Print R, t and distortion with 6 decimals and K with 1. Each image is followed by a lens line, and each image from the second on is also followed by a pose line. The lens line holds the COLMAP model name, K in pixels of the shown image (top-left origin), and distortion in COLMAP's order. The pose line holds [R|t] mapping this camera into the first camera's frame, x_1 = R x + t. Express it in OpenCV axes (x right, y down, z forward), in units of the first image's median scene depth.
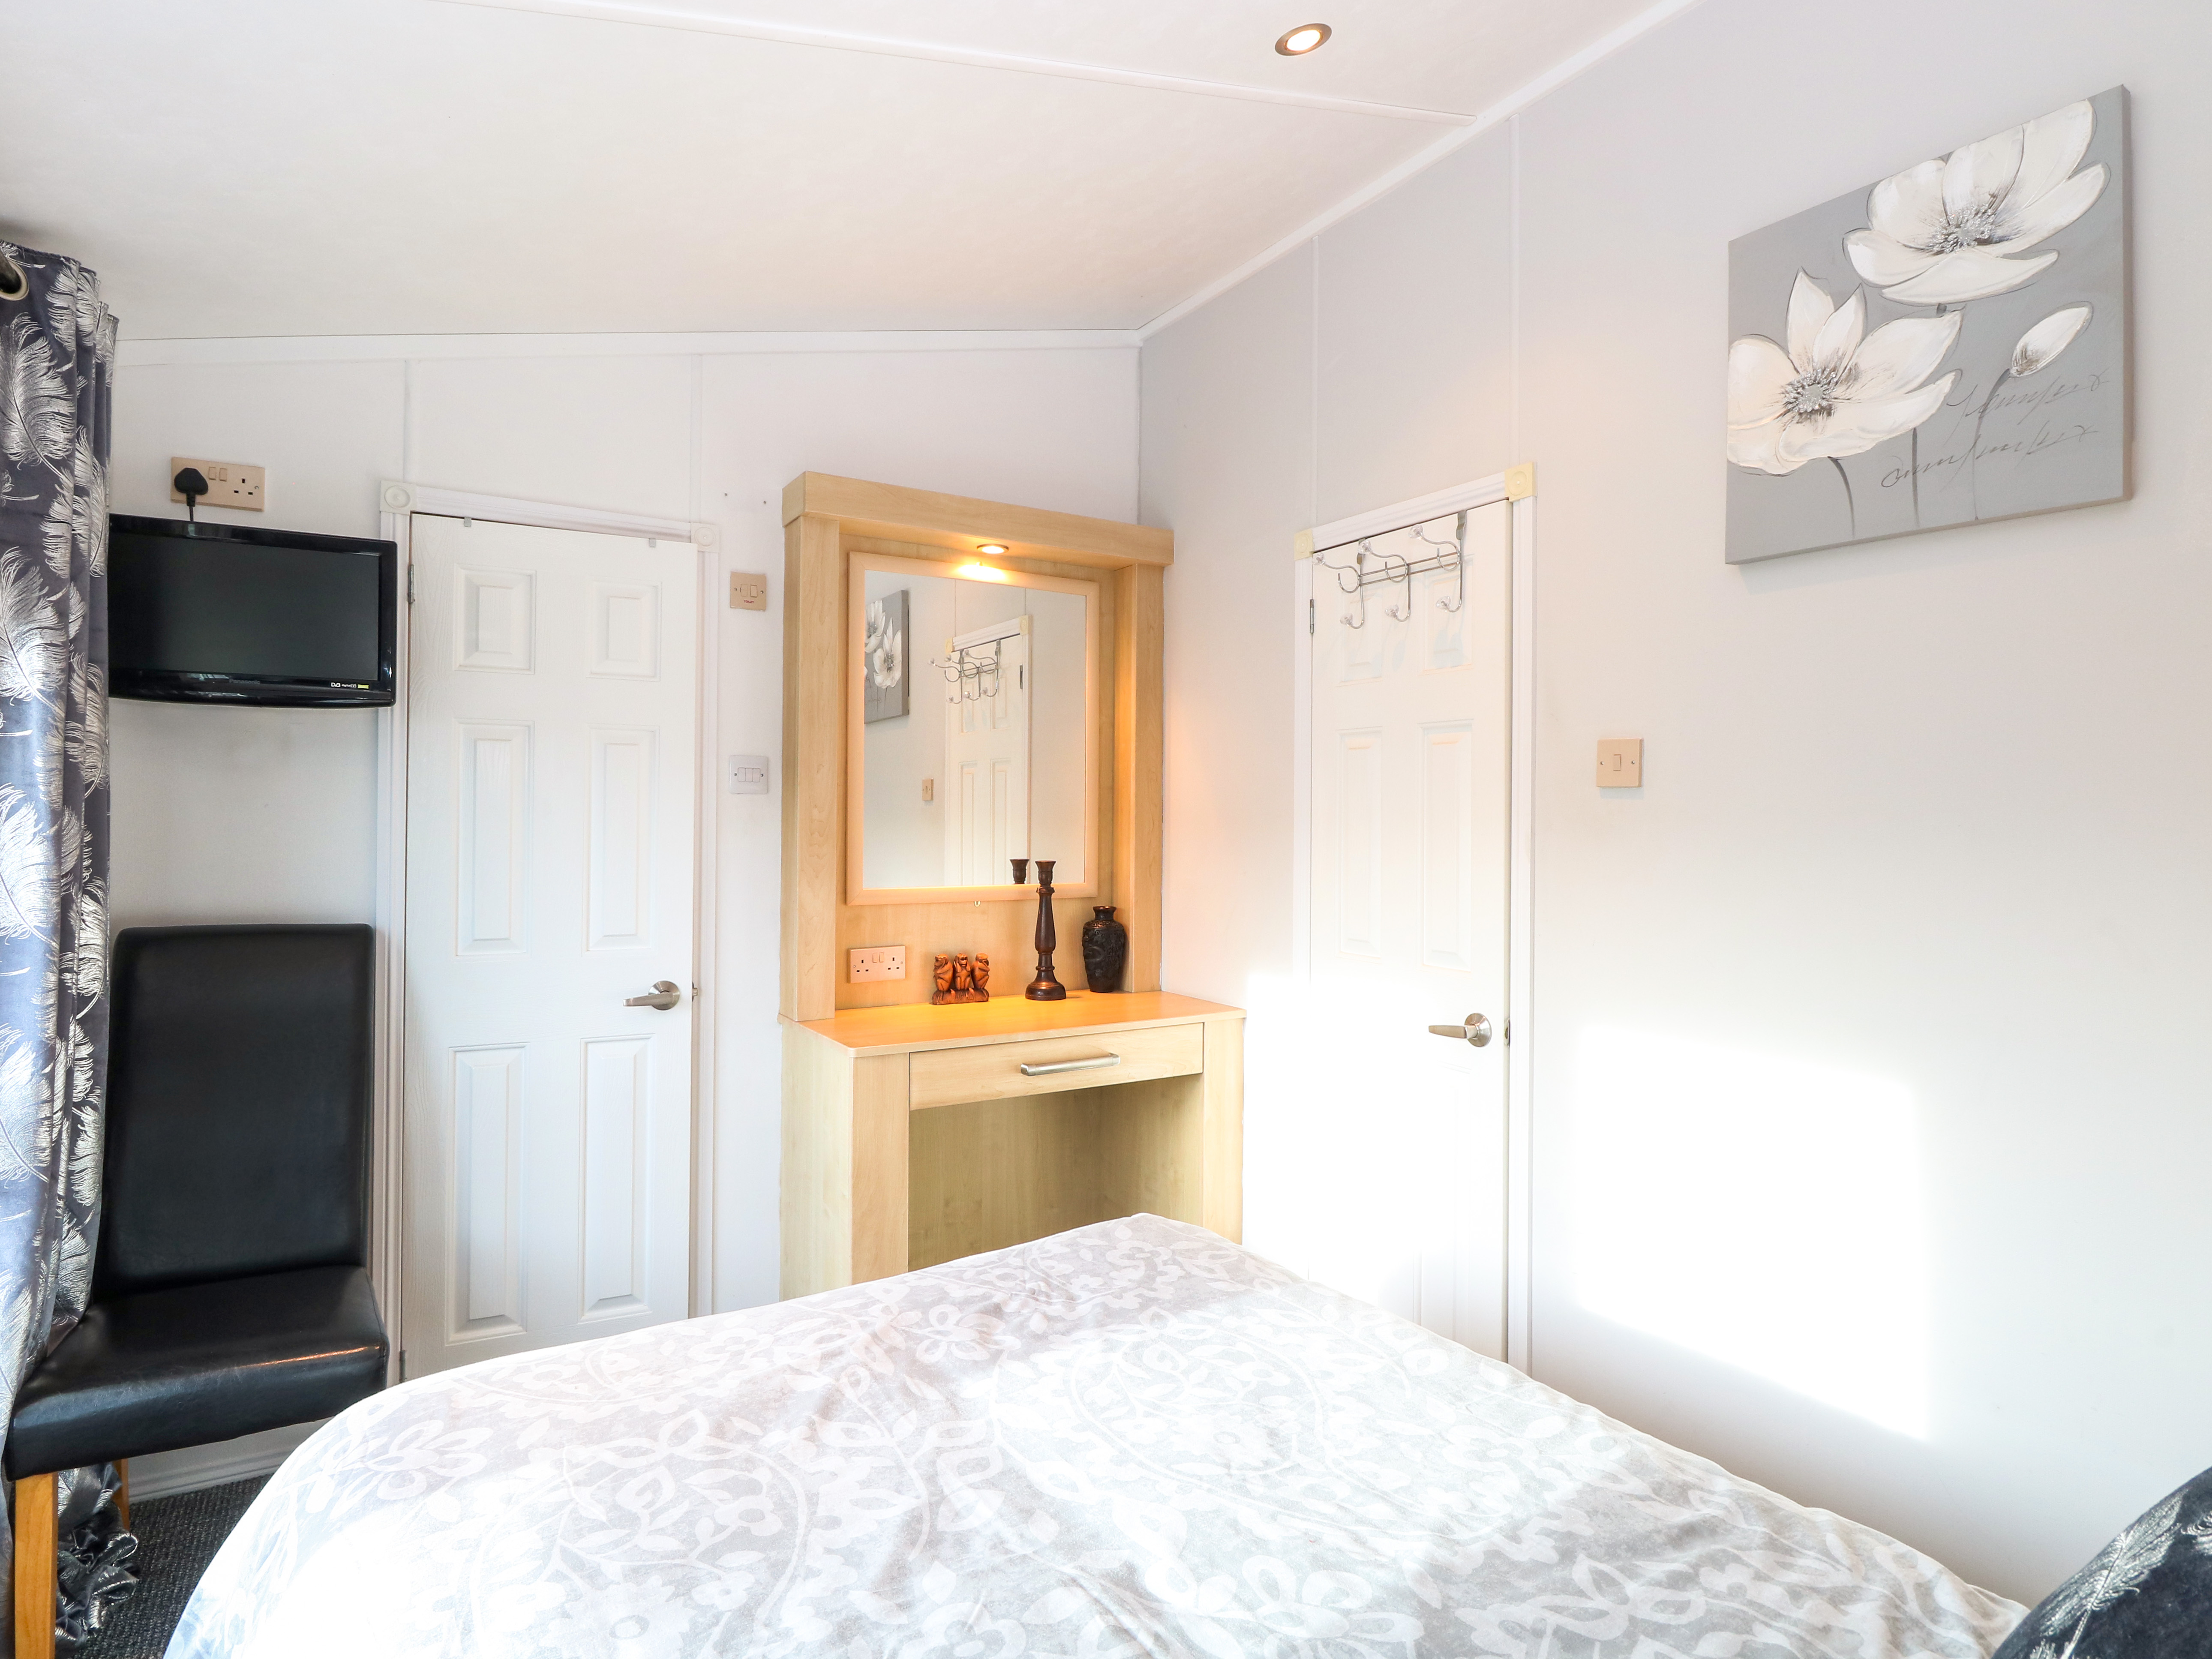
lens RADIAL K [[1189.7, 0, 1110.8], [0, 1189.7, 801.0], [0, 0, 1]] dist [-0.002818, -0.000646]
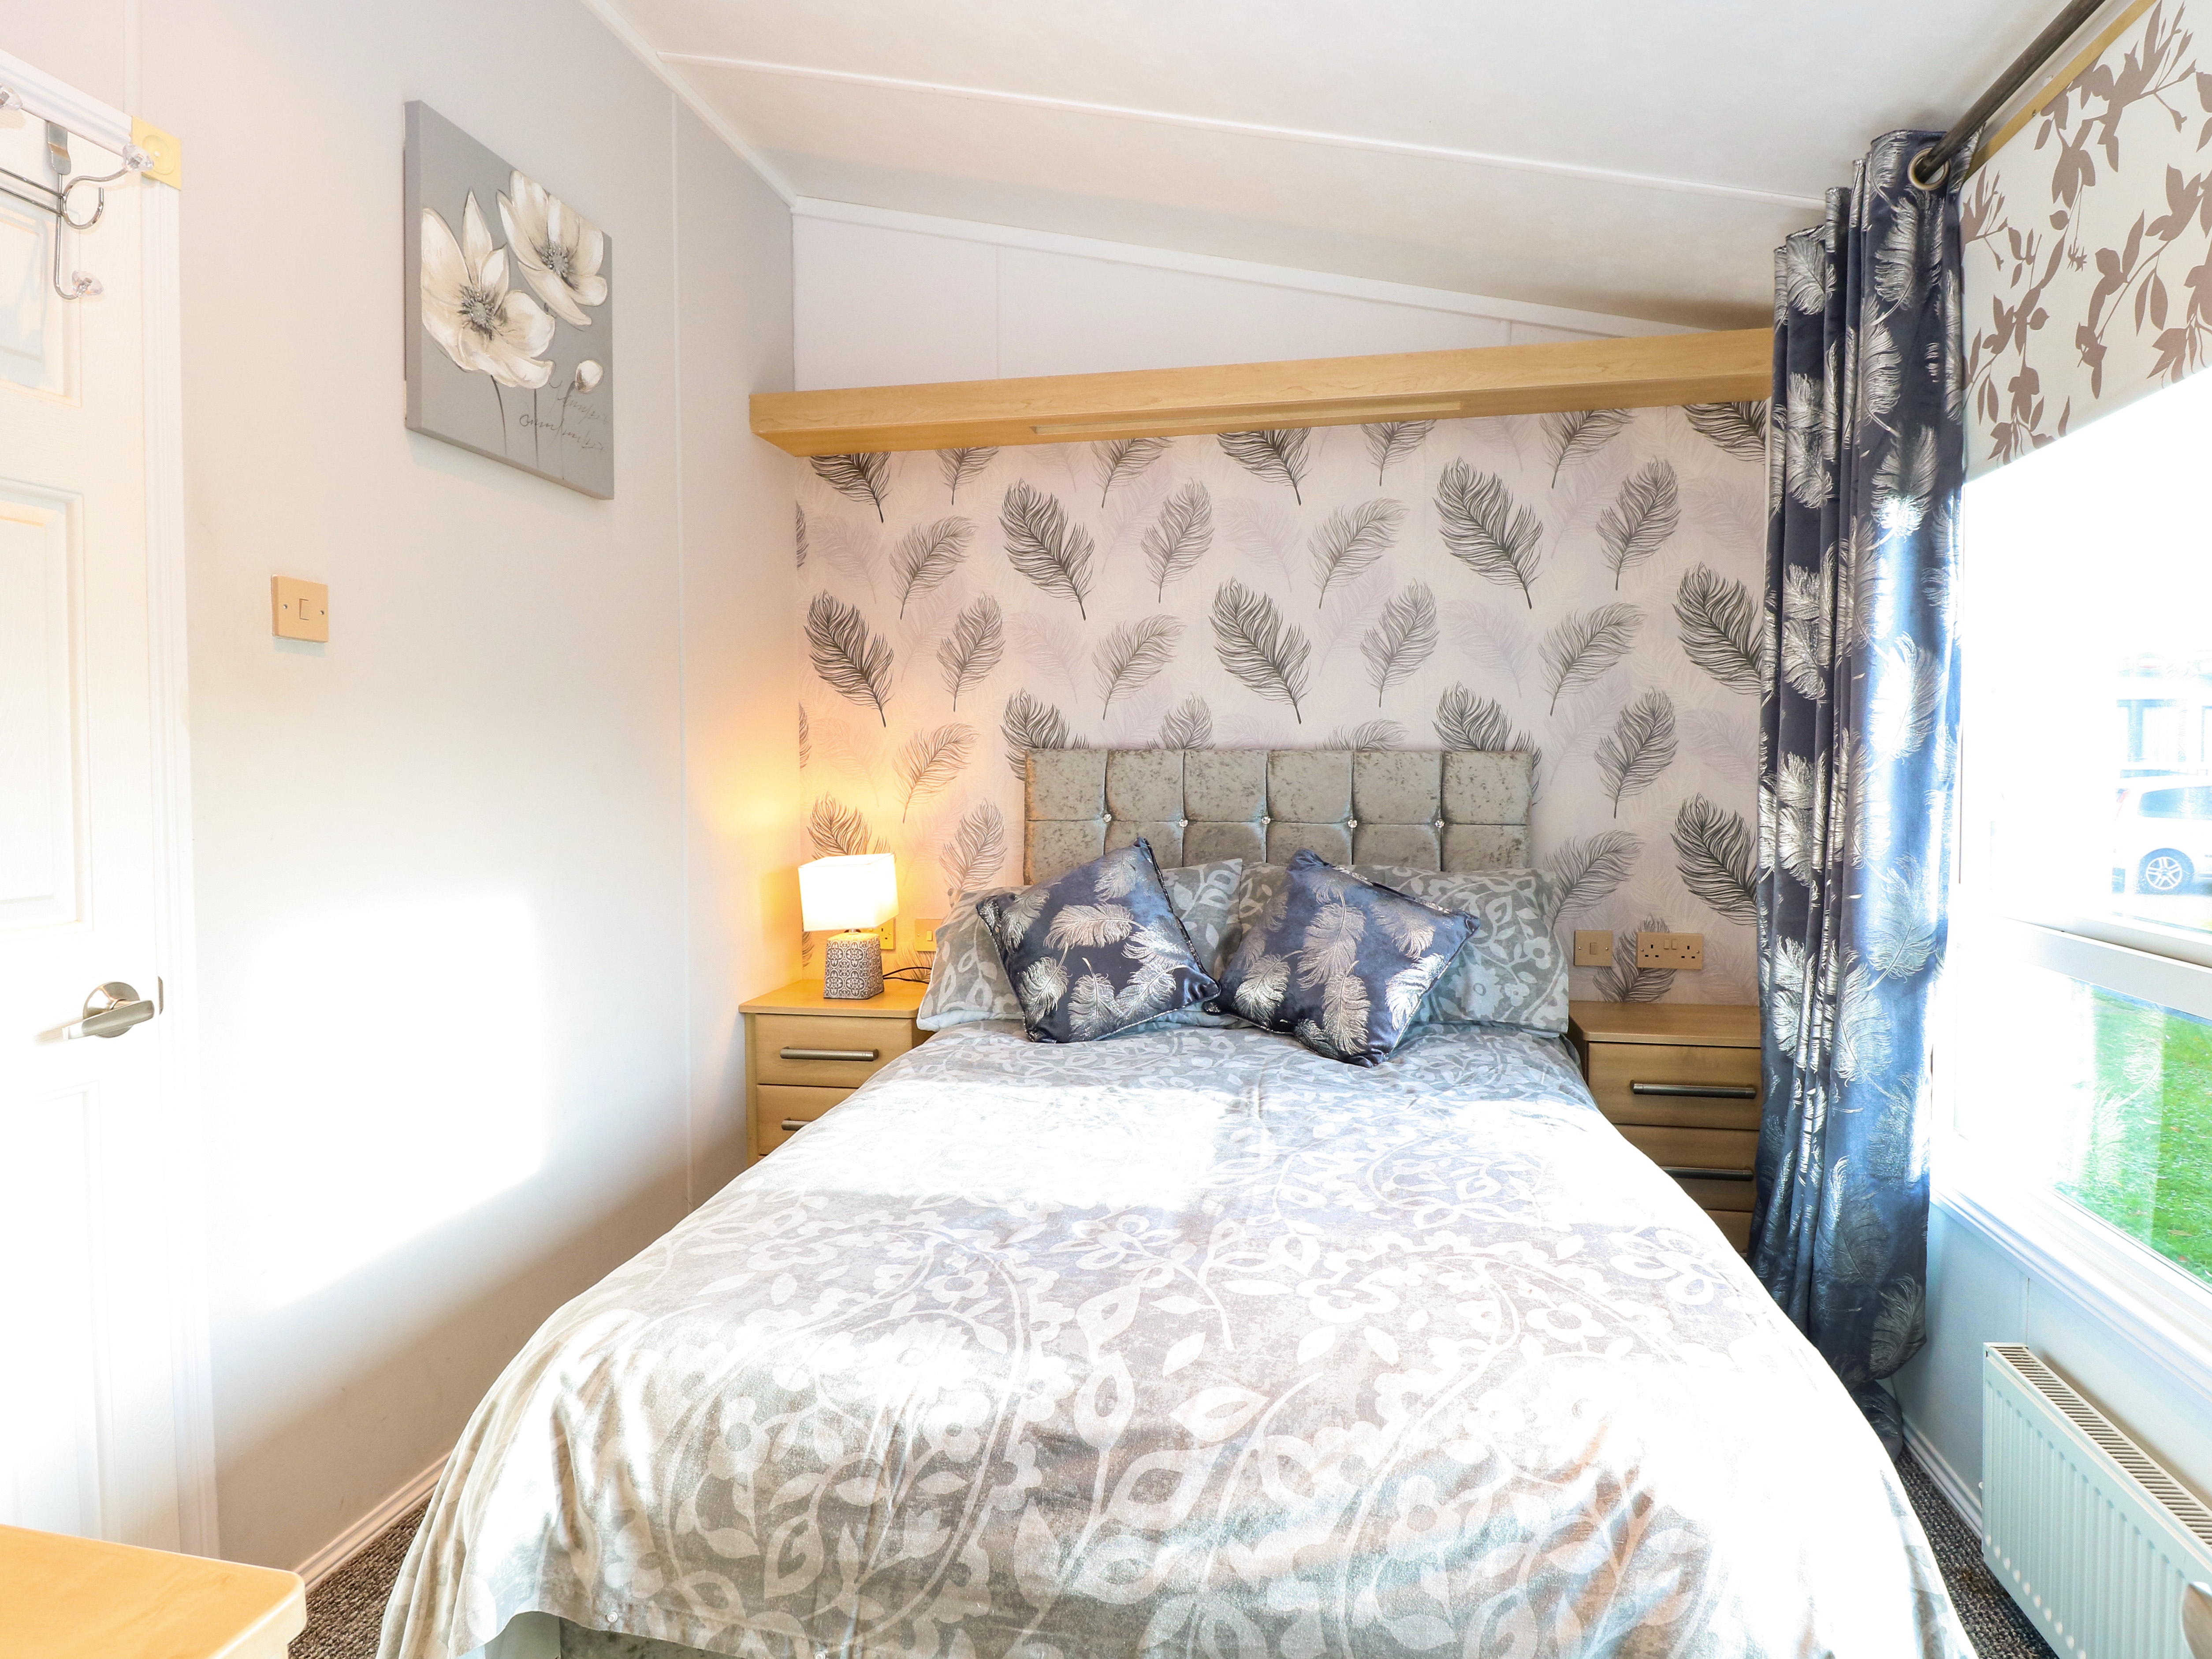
lens RADIAL K [[1229.7, 0, 1107.2], [0, 1229.7, 786.9], [0, 0, 1]] dist [0.020602, -0.019258]
pose [[-0.728862, -0.019948, 0.684370, -0.704829], [-0.011066, 0.999788, 0.017357, 0.086579], [-0.684571, 0.005078, -0.728928, 1.576748]]
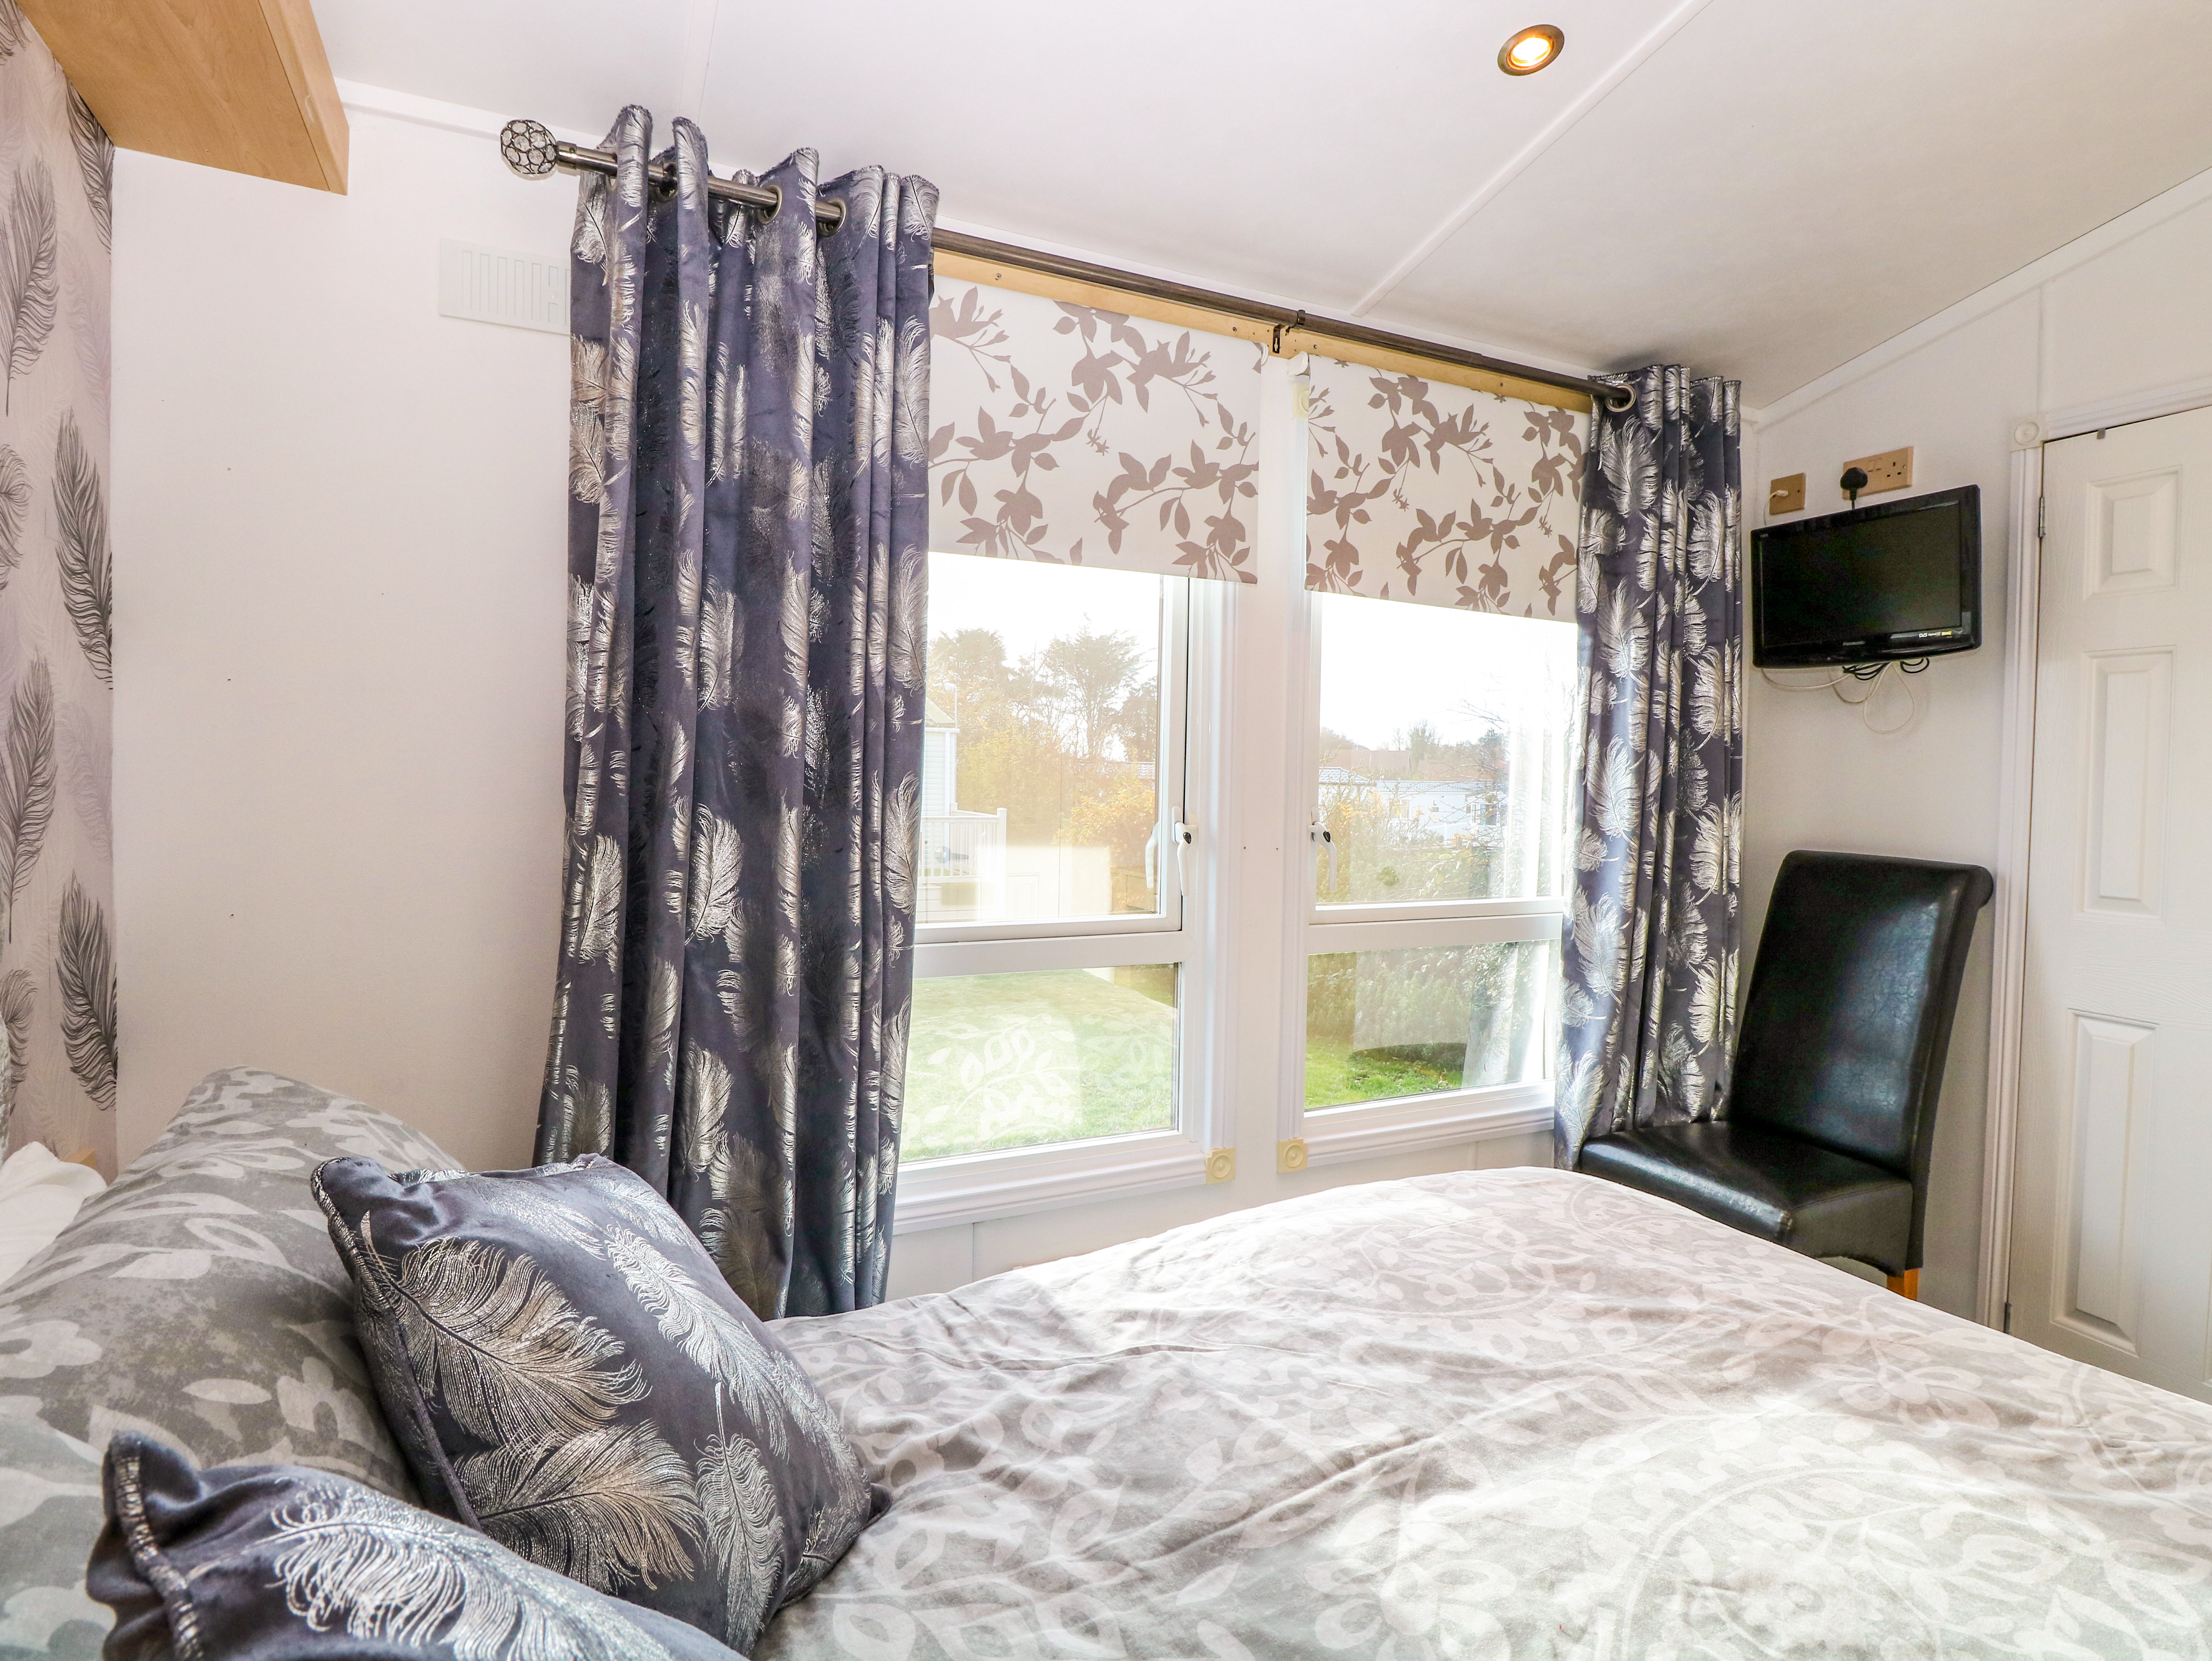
lens RADIAL K [[1154.2, 0, 1111.2], [0, 1154.2, 808.1], [0, 0, 1]] dist [0.003311, -0.014168]
pose [[-0.100447, 0.019297, -0.994755, 0.620200], [-0.004561, 0.999792, 0.019856, 0.054509], [0.994932, 0.006532, -0.100338, 0.524555]]
